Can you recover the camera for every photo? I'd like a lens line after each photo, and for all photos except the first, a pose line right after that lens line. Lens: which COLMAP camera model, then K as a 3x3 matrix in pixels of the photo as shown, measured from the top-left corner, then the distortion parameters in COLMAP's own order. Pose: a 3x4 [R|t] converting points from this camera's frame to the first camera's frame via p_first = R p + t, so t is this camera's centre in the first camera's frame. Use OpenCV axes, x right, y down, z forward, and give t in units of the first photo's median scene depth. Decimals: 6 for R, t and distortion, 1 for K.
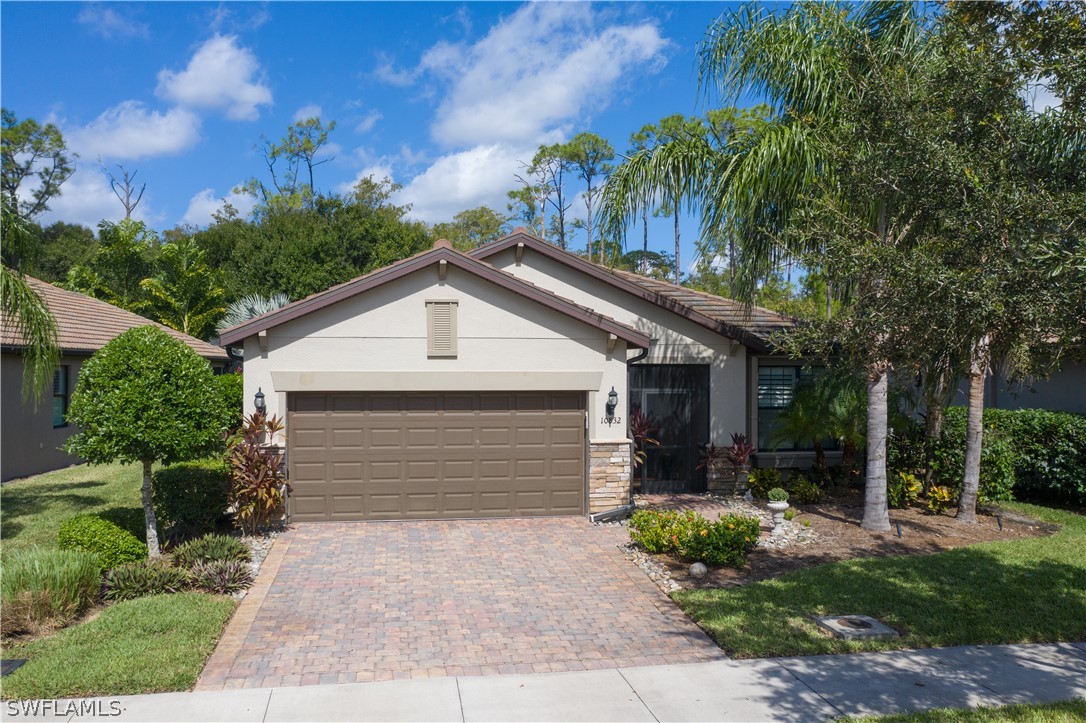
lens RADIAL K [[879.1, 0, 553.2], [0, 879.1, 364.3], [0, 0, 1]] dist [-0.062258, 0.069602]
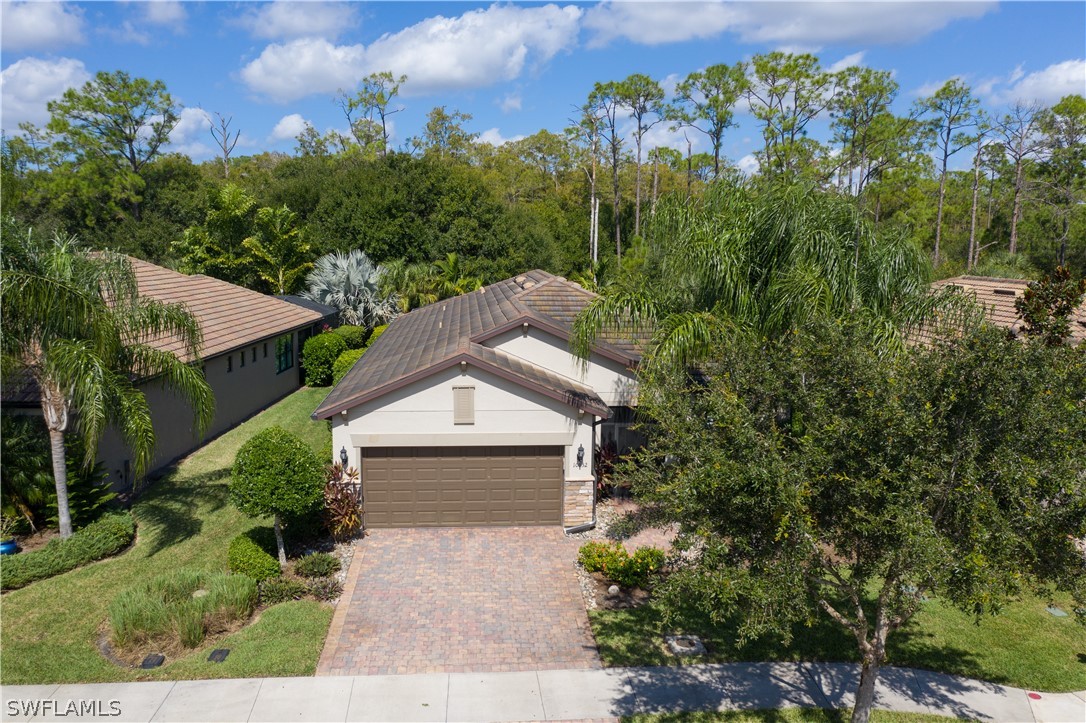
lens RADIAL K [[879.1, 0, 548.5], [0, 879.1, 359.2], [0, 0, 1]] dist [-0.062258, 0.069602]
pose [[0.995344, 0.028083, -0.092205, 0.168001], [-0.013175, 0.987277, 0.158466, -0.399969], [0.095482, -0.156513, 0.983050, -0.475824]]
